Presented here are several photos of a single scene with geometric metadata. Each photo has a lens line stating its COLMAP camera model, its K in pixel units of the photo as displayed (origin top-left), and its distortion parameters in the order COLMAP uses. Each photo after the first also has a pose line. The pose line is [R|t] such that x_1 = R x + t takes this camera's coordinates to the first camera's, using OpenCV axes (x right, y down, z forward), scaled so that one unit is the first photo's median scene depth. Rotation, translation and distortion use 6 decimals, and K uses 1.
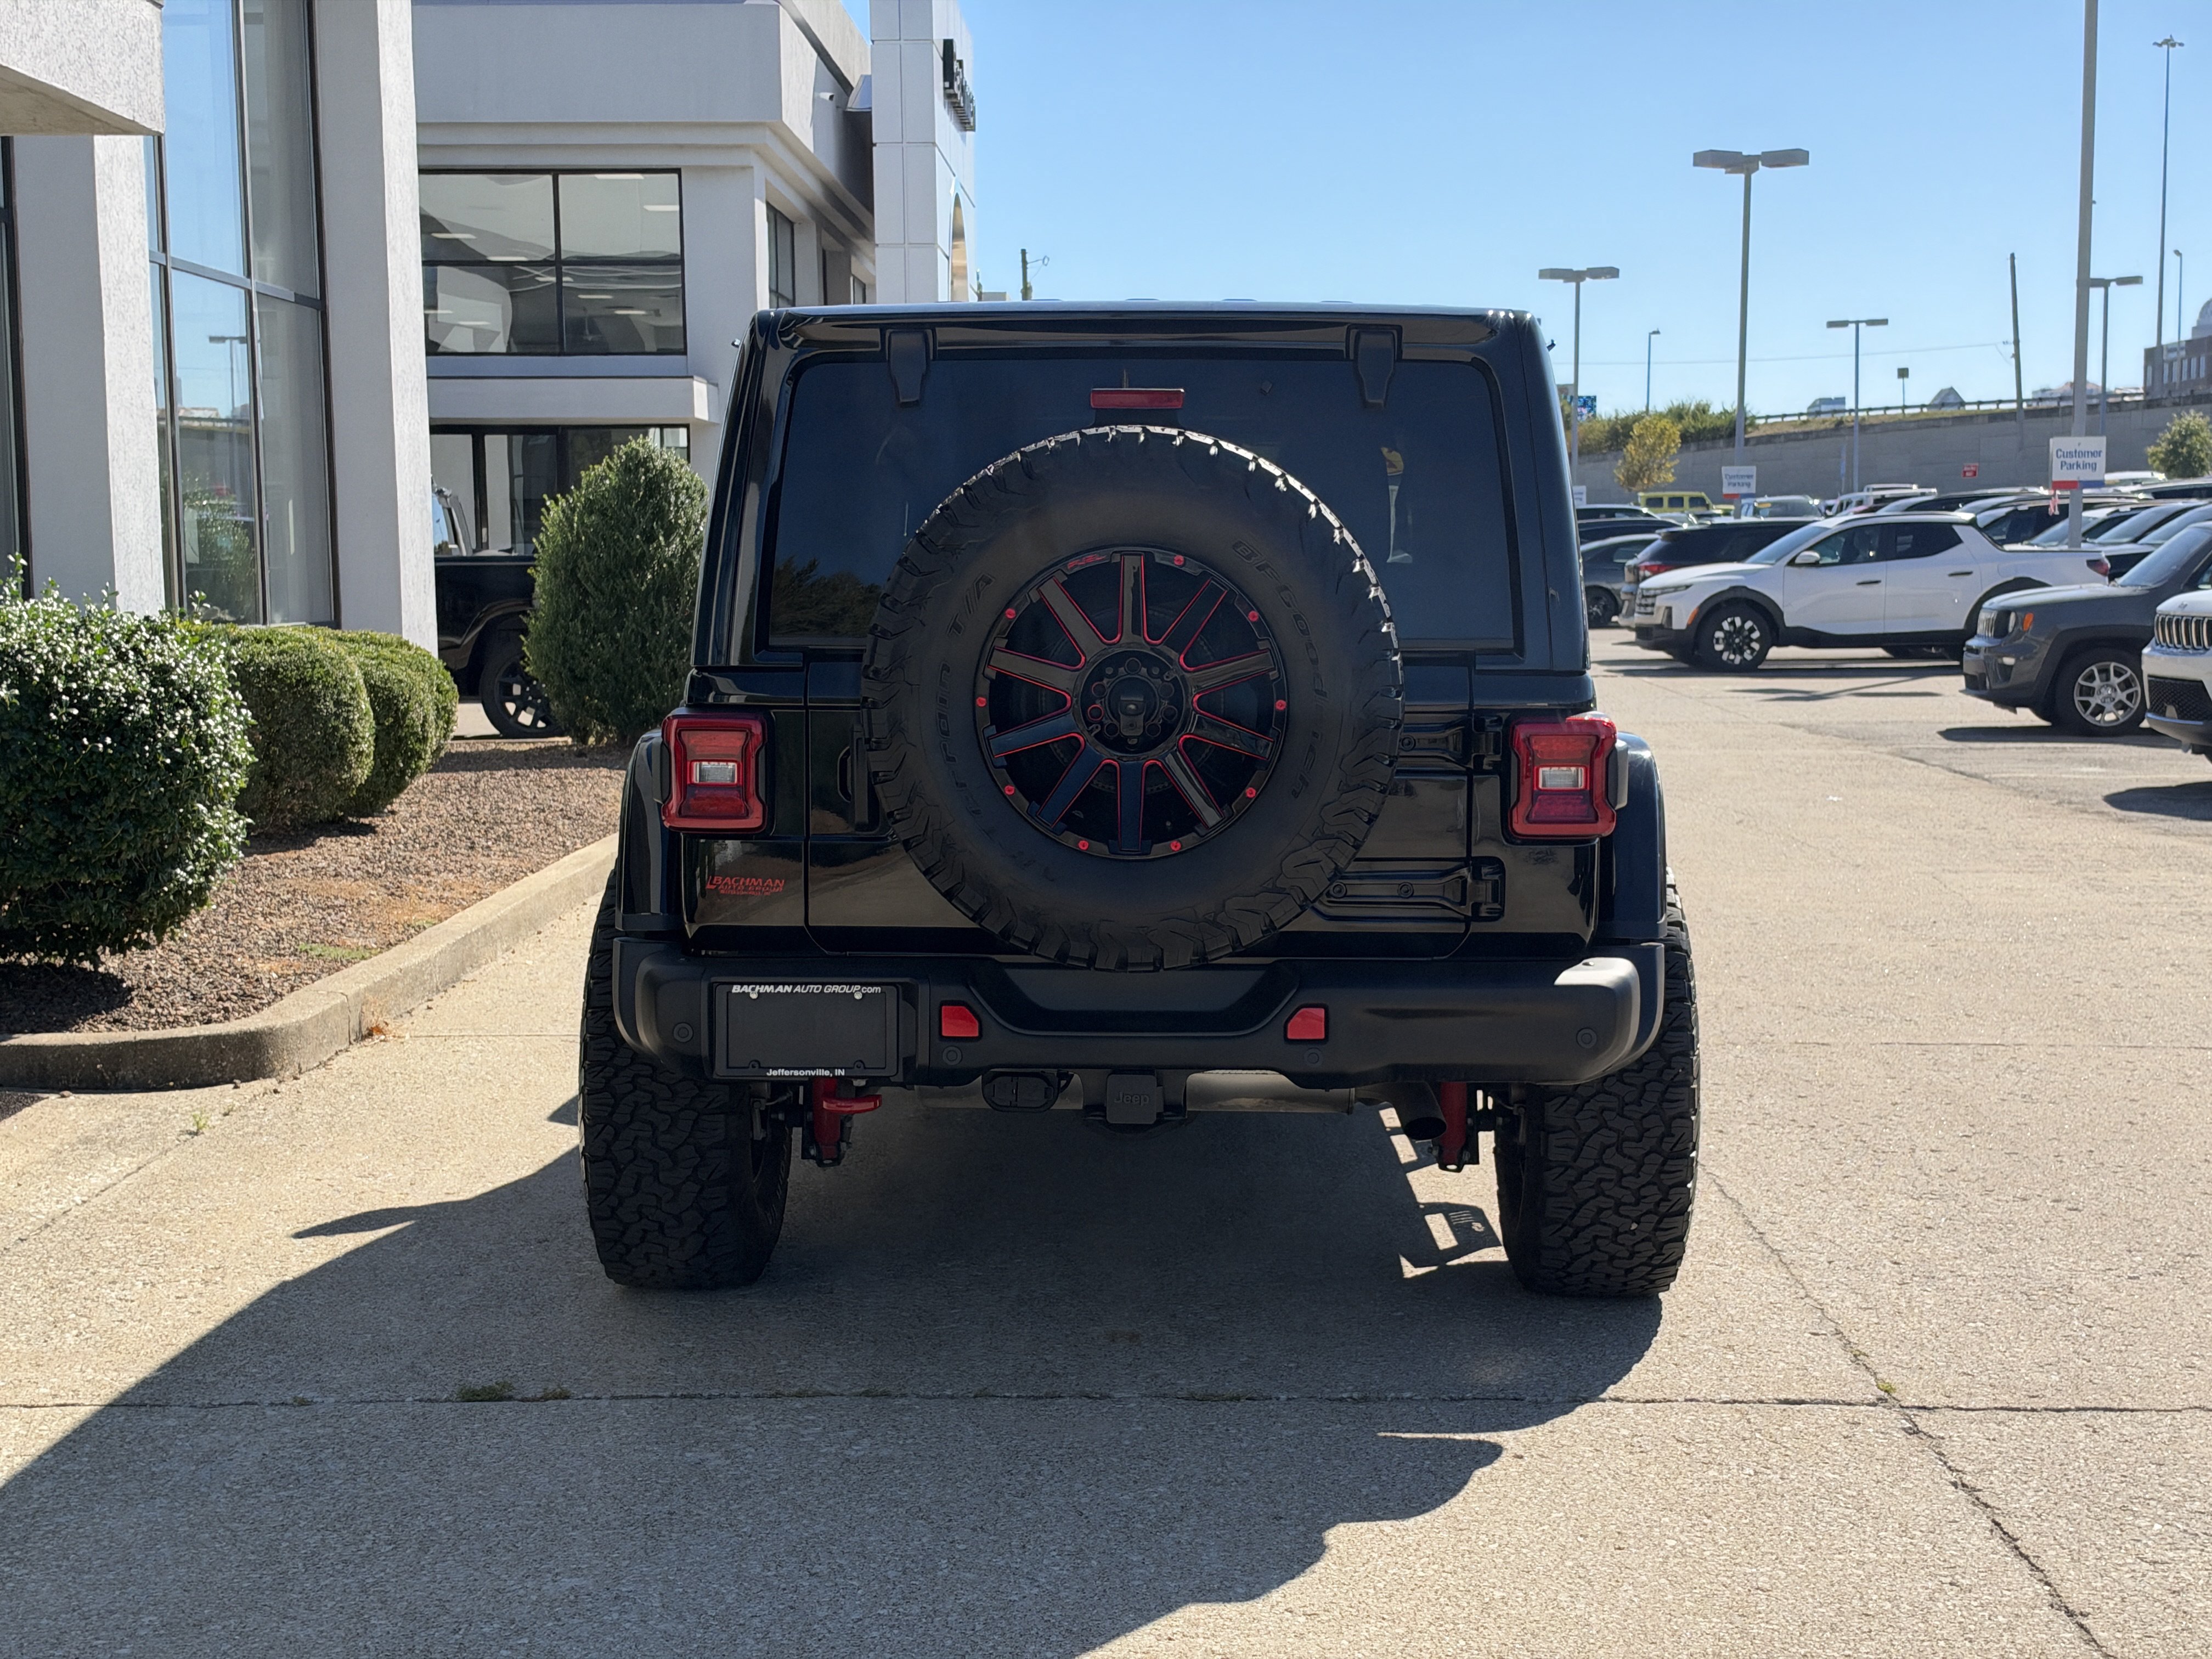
lens RADIAL K [[3068.2, 0, 1112.3], [0, 3068.2, 858.8], [0, 0, 1]] dist [0.294146, -0.990525]
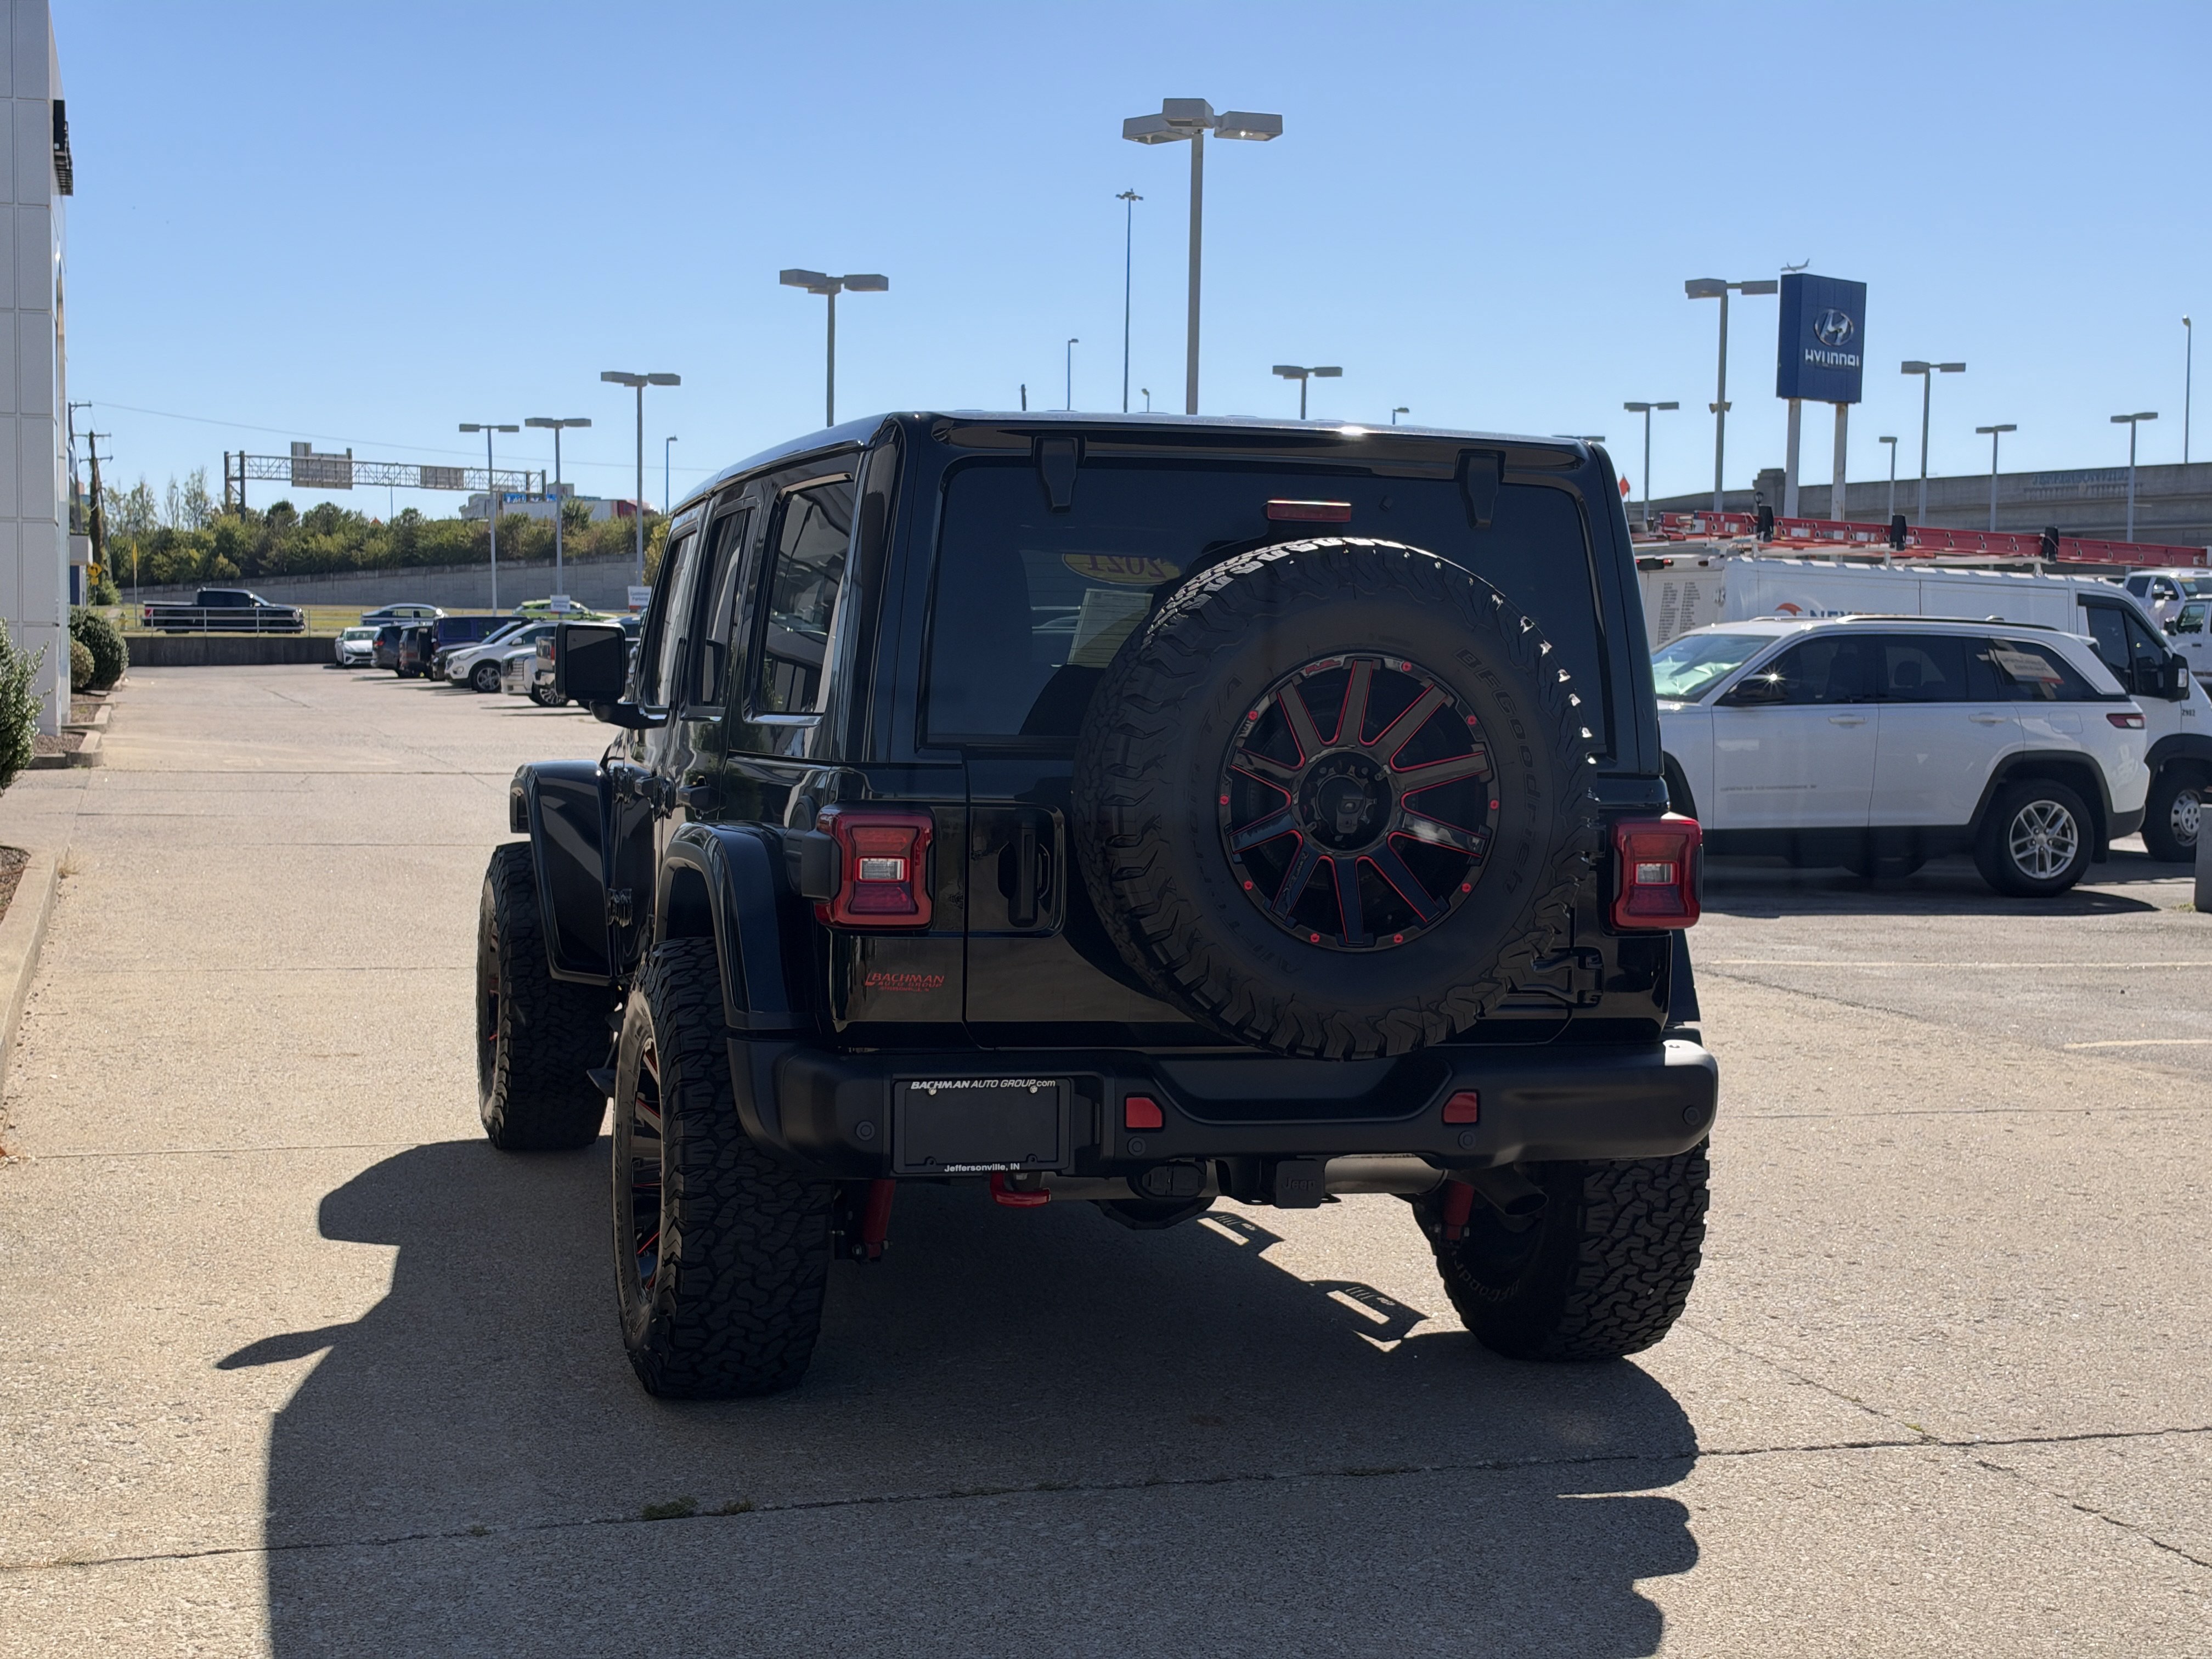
lens RADIAL K [[3063.2, 0, 1091.3], [0, 3063.2, 831.3], [0, 0, 1]] dist [0.188139, -0.053028]
pose [[0.953973, 0.003114, 0.299876, -0.338029], [0.008900, 0.999212, -0.038689, -0.000970], [-0.299760, 0.039577, 0.953193, 0.030242]]
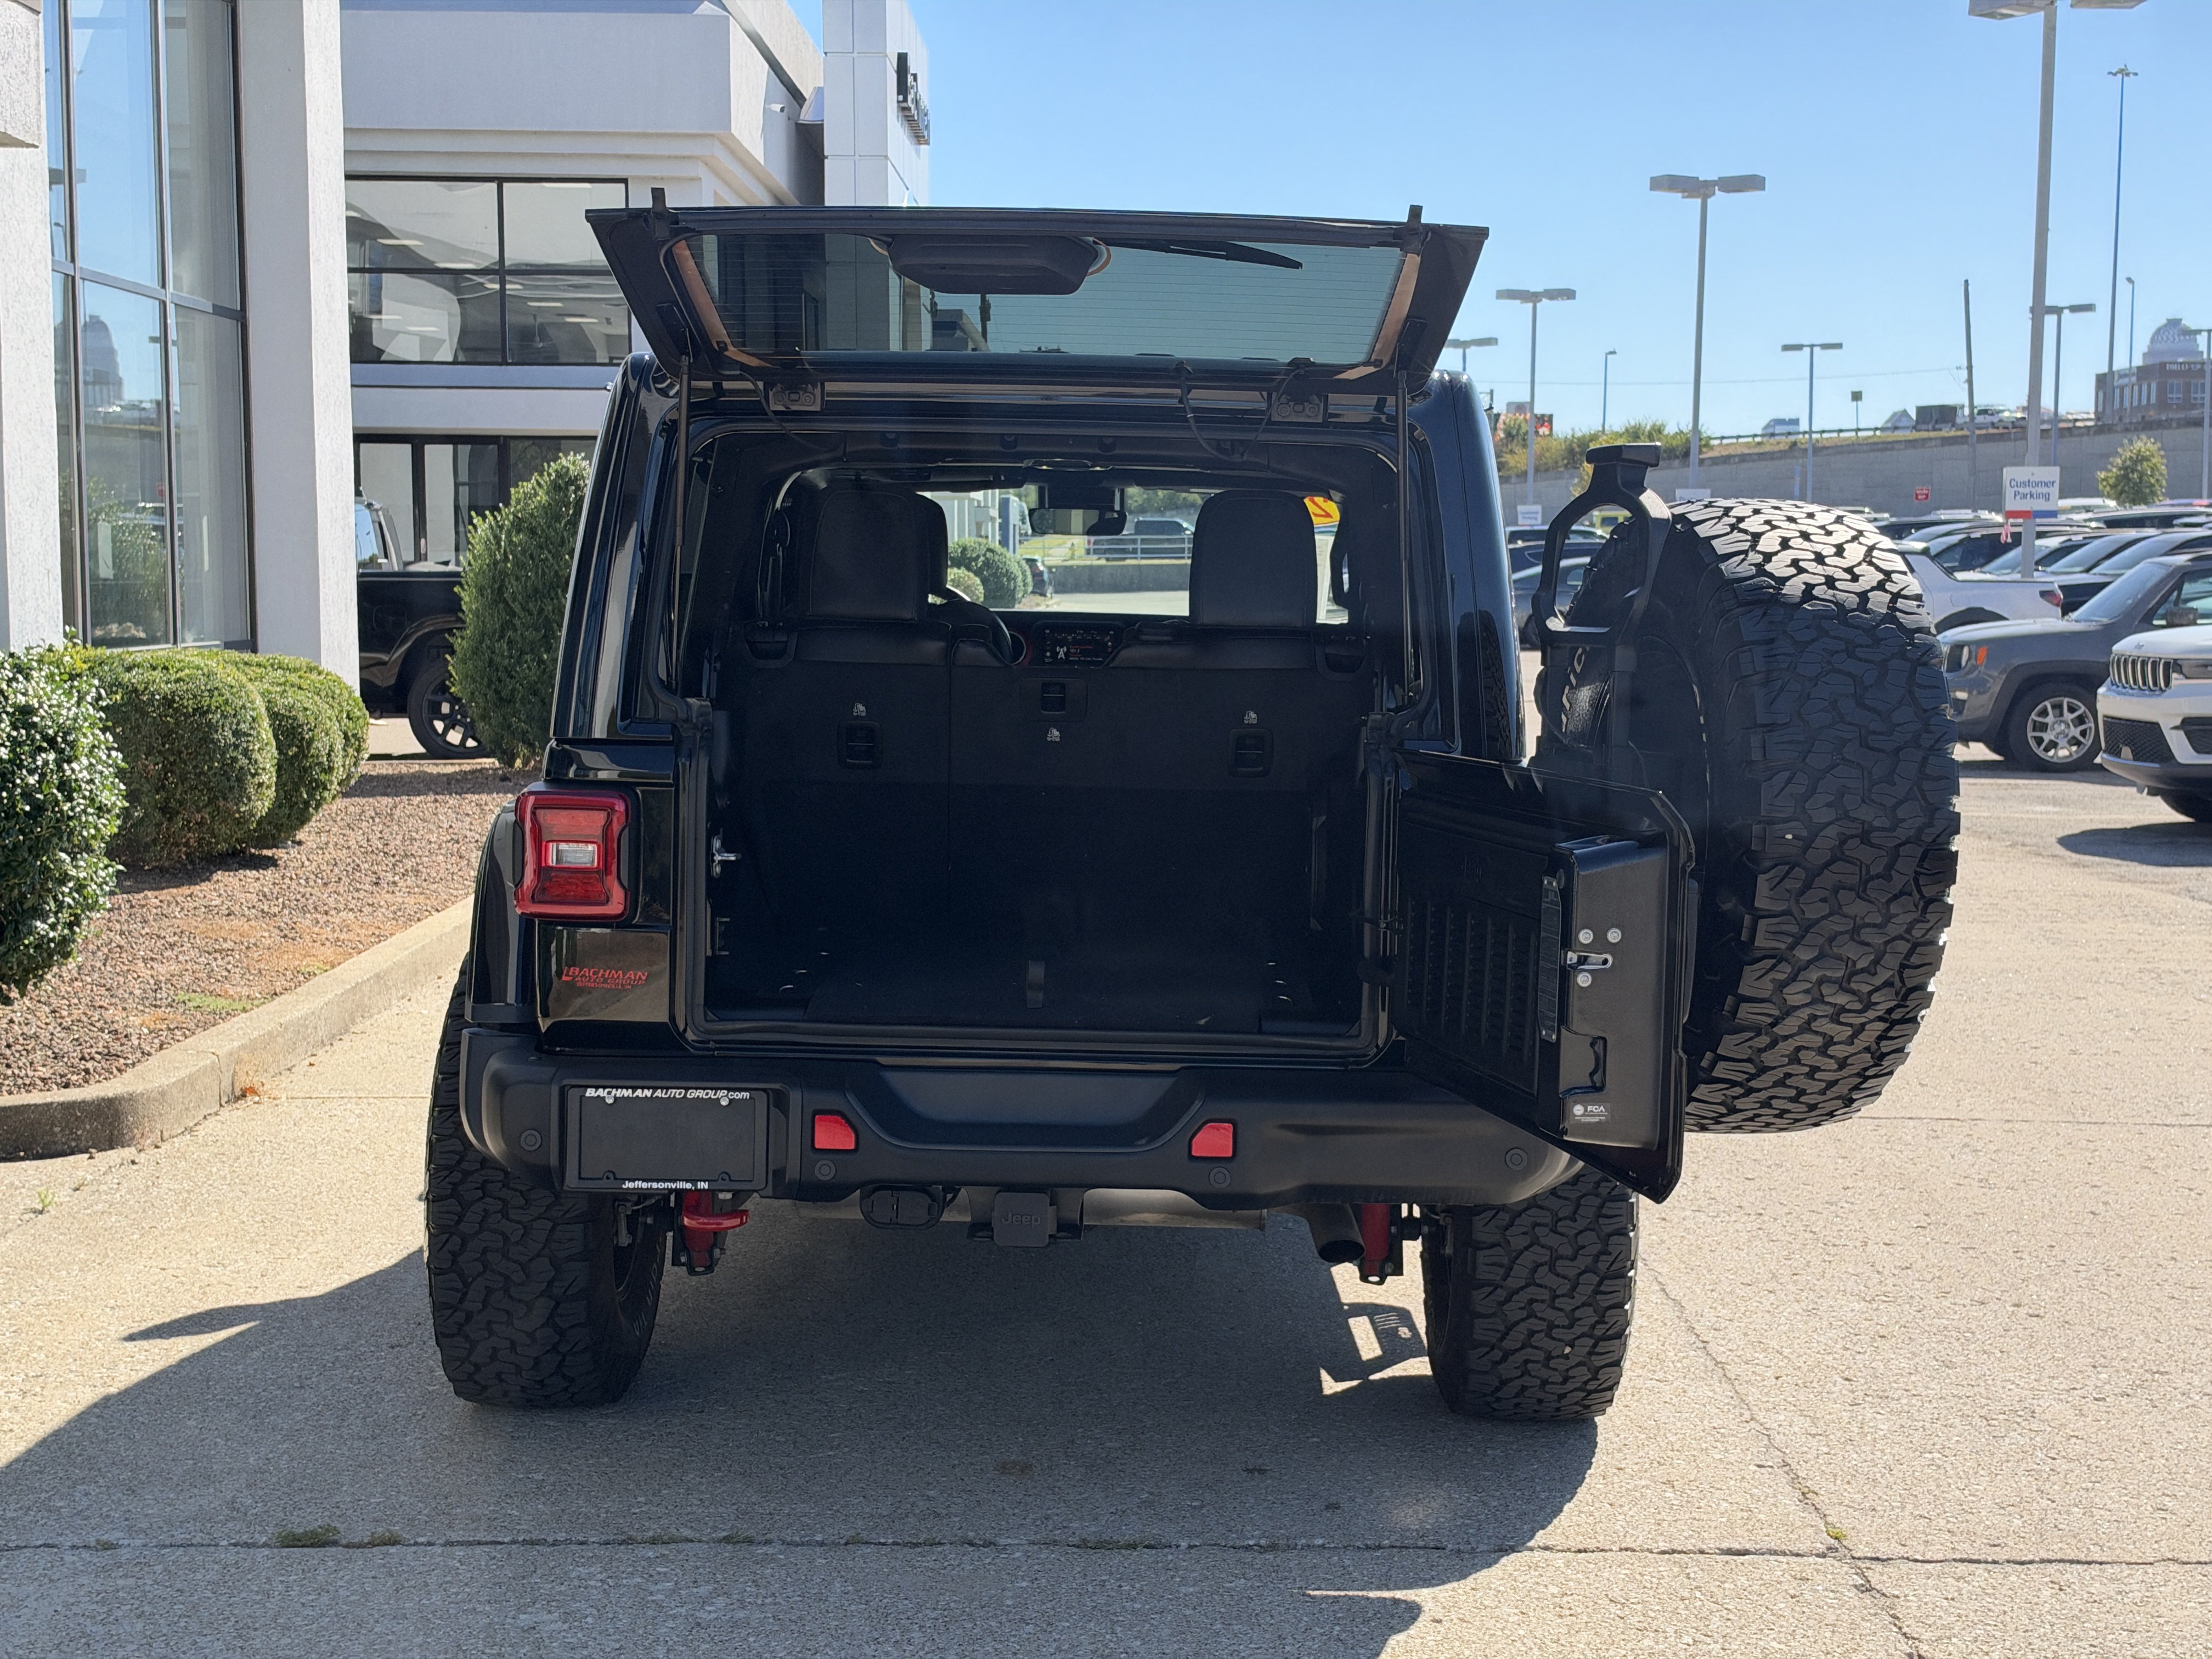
lens RADIAL K [[3079.2, 0, 1124.9], [0, 3079.2, 825.3], [0, 0, 1]] dist [0.283823, -0.905015]
pose [[0.999769, 0.010215, 0.018936, 0.016727], [-0.009932, 0.999838, -0.015015, -0.023050], [-0.019086, 0.014824, 0.999708, 0.069420]]
